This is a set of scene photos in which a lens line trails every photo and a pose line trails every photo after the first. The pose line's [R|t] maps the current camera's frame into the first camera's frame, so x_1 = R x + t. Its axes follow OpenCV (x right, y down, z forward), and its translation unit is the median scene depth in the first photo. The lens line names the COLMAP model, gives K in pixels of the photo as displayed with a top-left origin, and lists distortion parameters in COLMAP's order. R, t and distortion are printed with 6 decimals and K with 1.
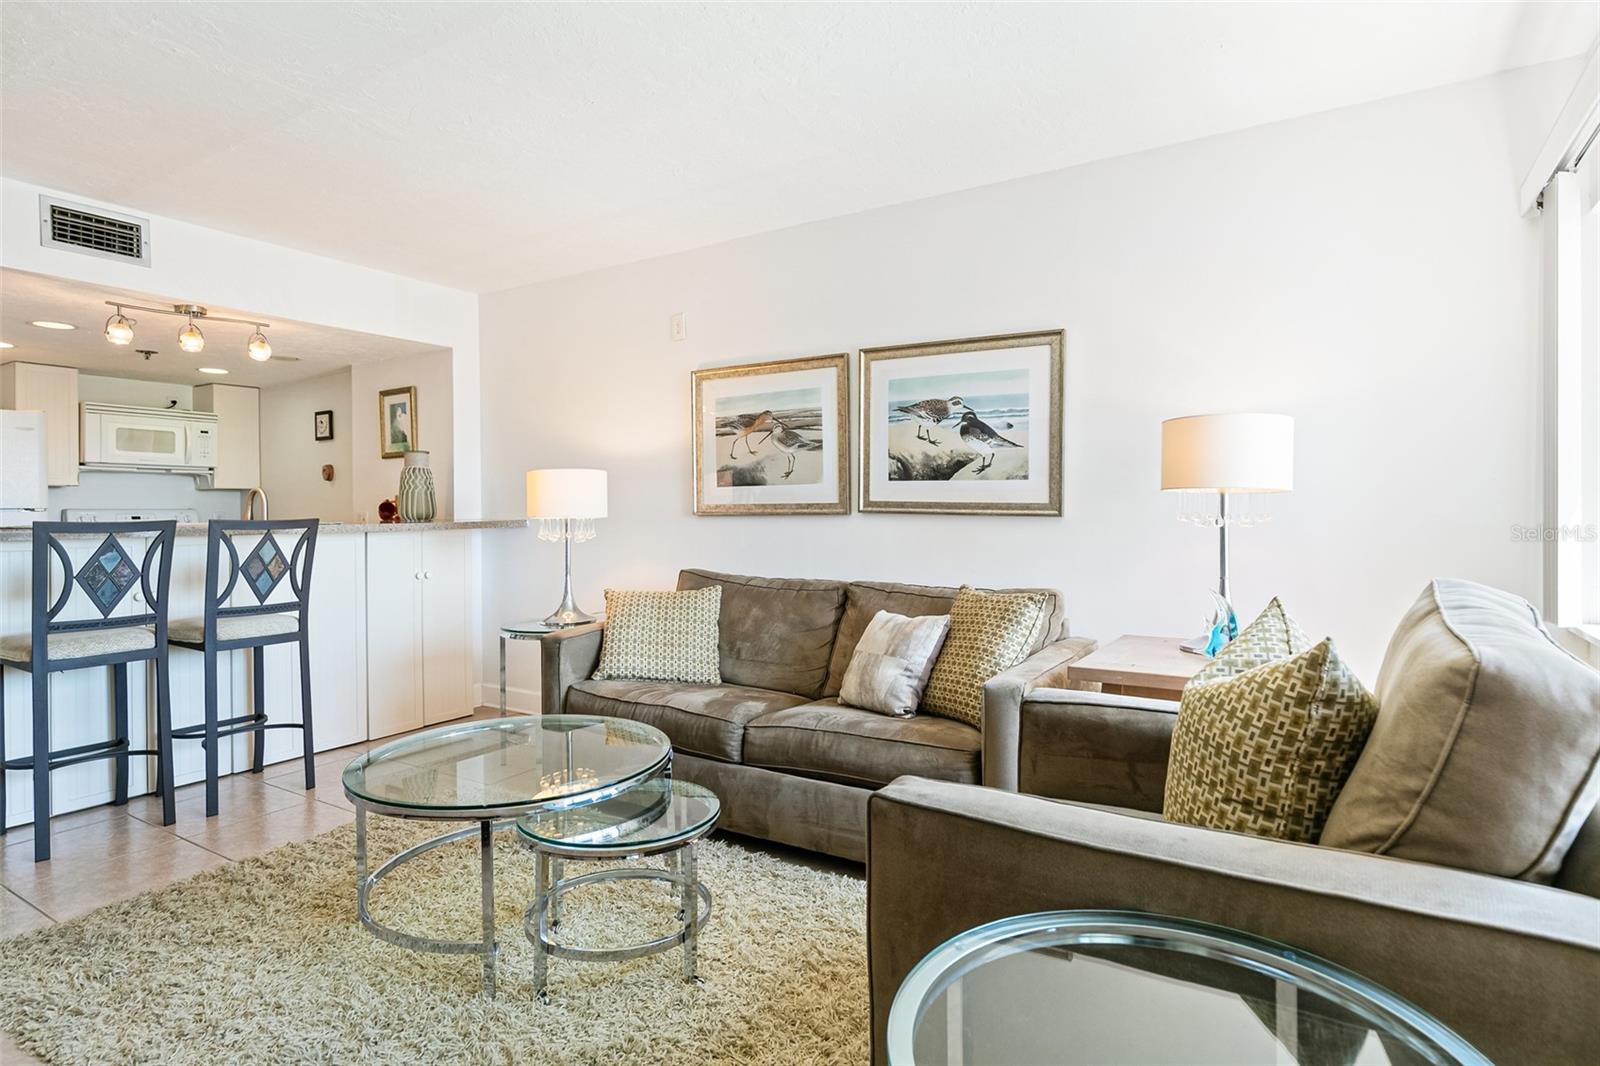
lens RADIAL K [[861.4, 0, 791.6], [0, 861.4, 513.3], [0, 0, 1]] dist [-0.001983, -0.000419]
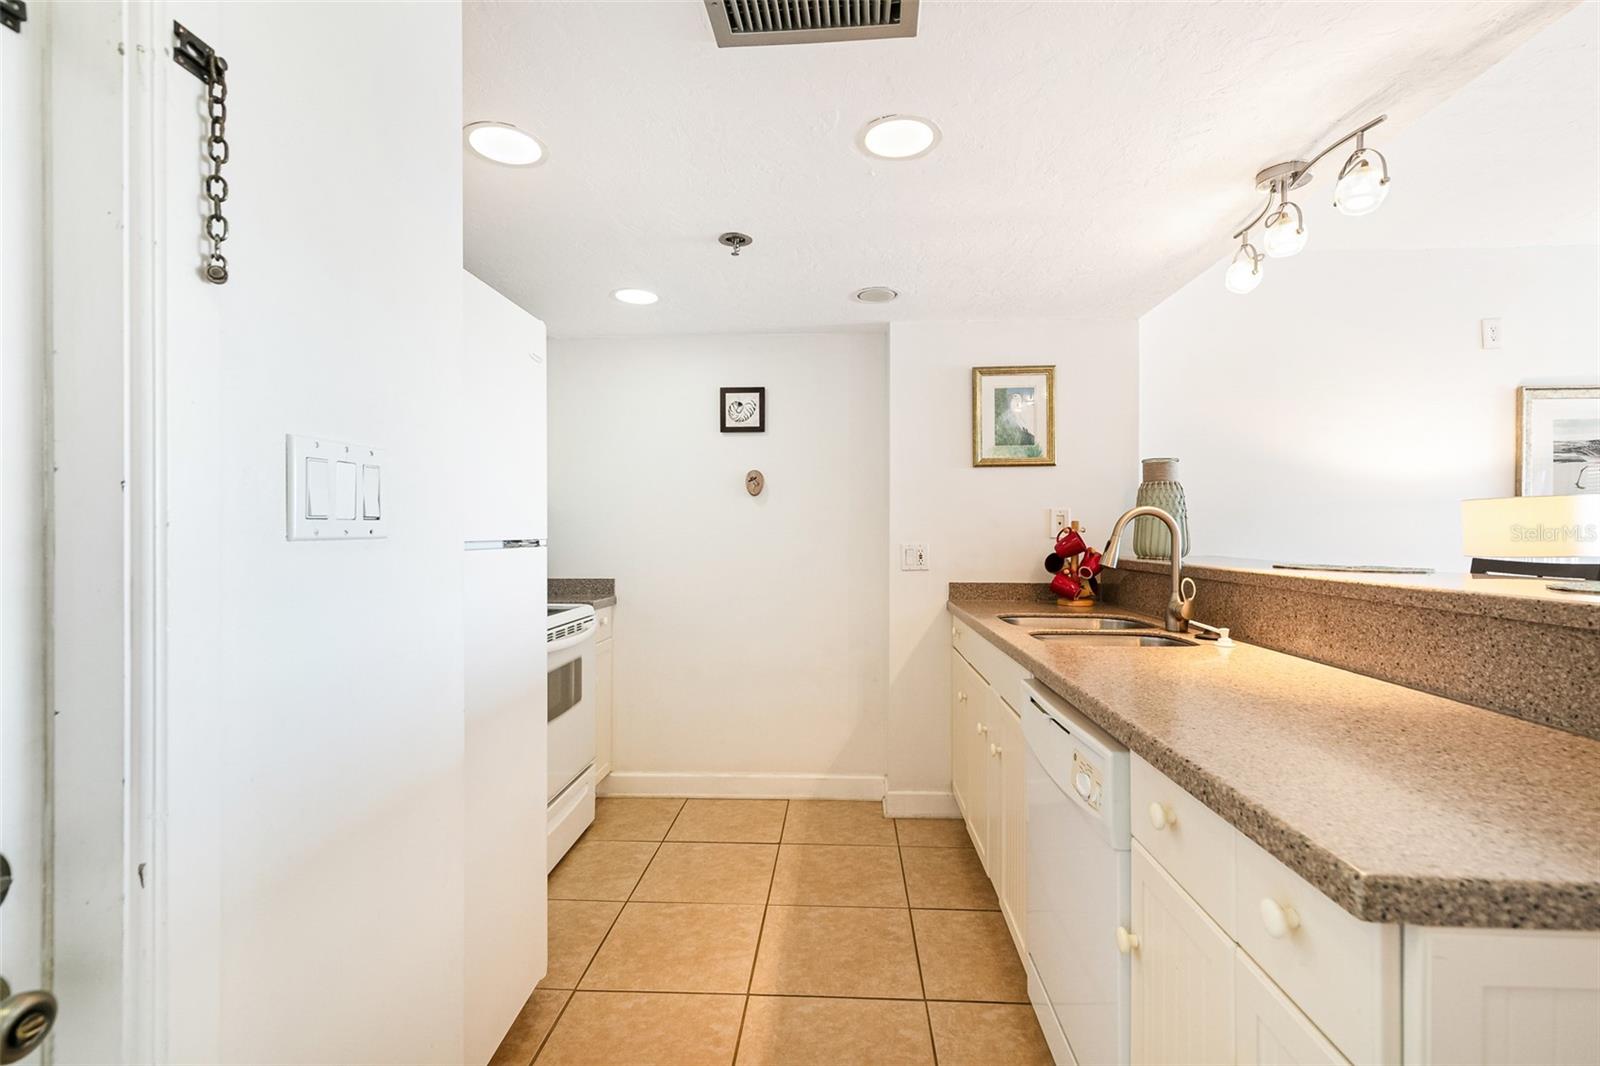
lens RADIAL K [[726.5, 0, 821.9], [0, 726.5, 530.1], [0, 0, 1]] dist [0.001125, 0.000431]
pose [[0.869082, 0.004944, 0.494643, -1.266069], [-0.003973, 0.999988, -0.003015, -0.016444], [-0.494652, 0.000655, 0.869091, 0.823240]]
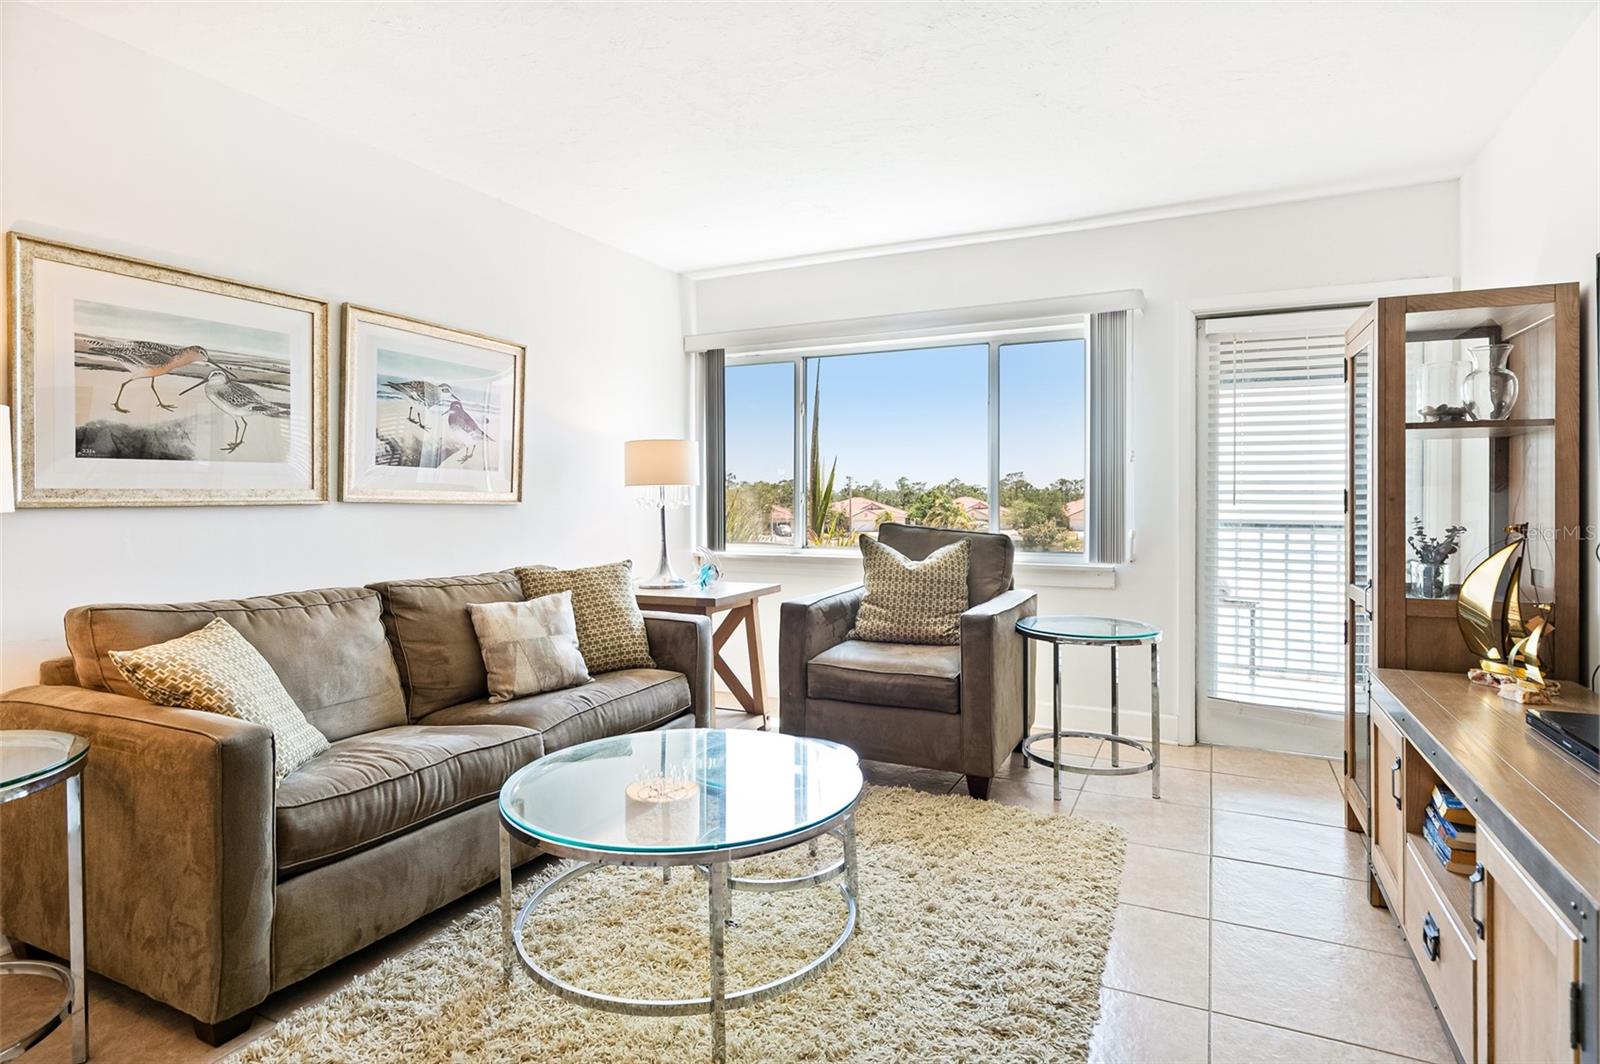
lens RADIAL K [[865.6, 0, 826.7], [0, 865.6, 477.7], [0, 0, 1]] dist [0.002093, 0.000315]
pose [[-0.153613, 0.023102, 0.987861, -0.816326], [0.001796, 0.999732, -0.023101, -0.004013], [-0.988129, -0.001774, -0.153614, 0.689171]]
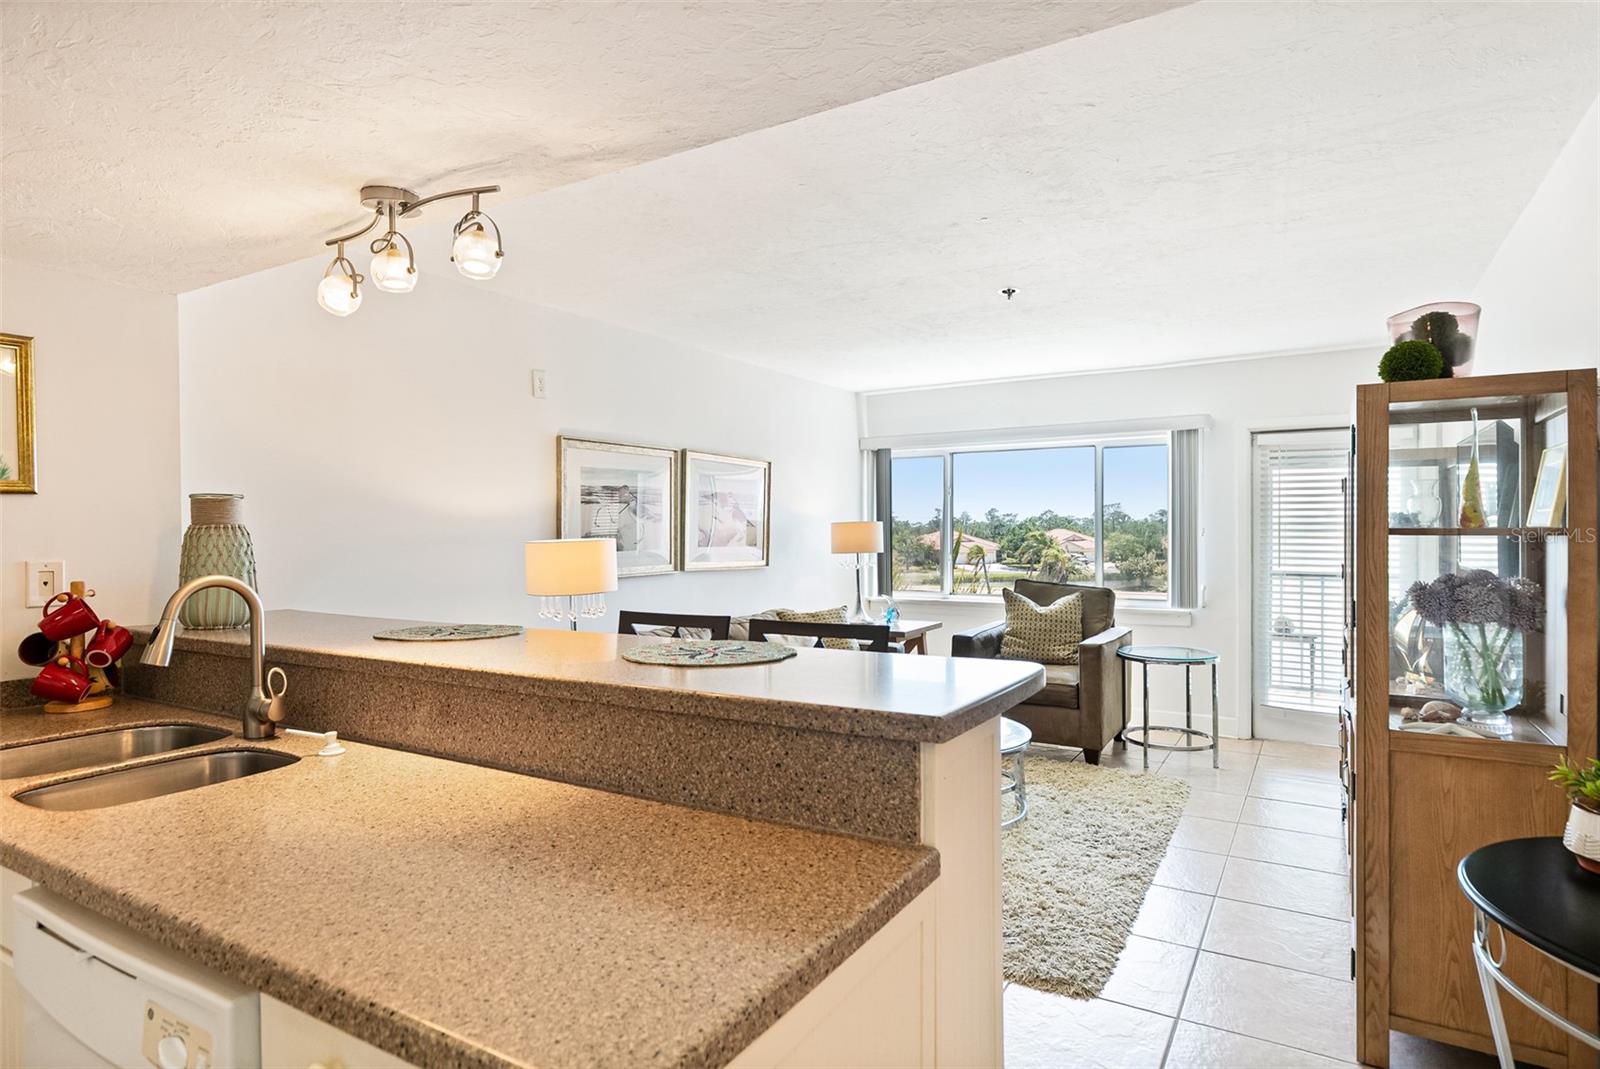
lens RADIAL K [[855.4, 0, 800.0], [0, 855.4, 534.5], [0, 0, 1]] dist [0.001386, 0.000072]
pose [[-0.018869, -0.002029, 0.999820, -1.260342], [0.011583, 0.999930, 0.002248, -0.059353], [-0.999755, 0.011623, -0.018844, 0.866509]]
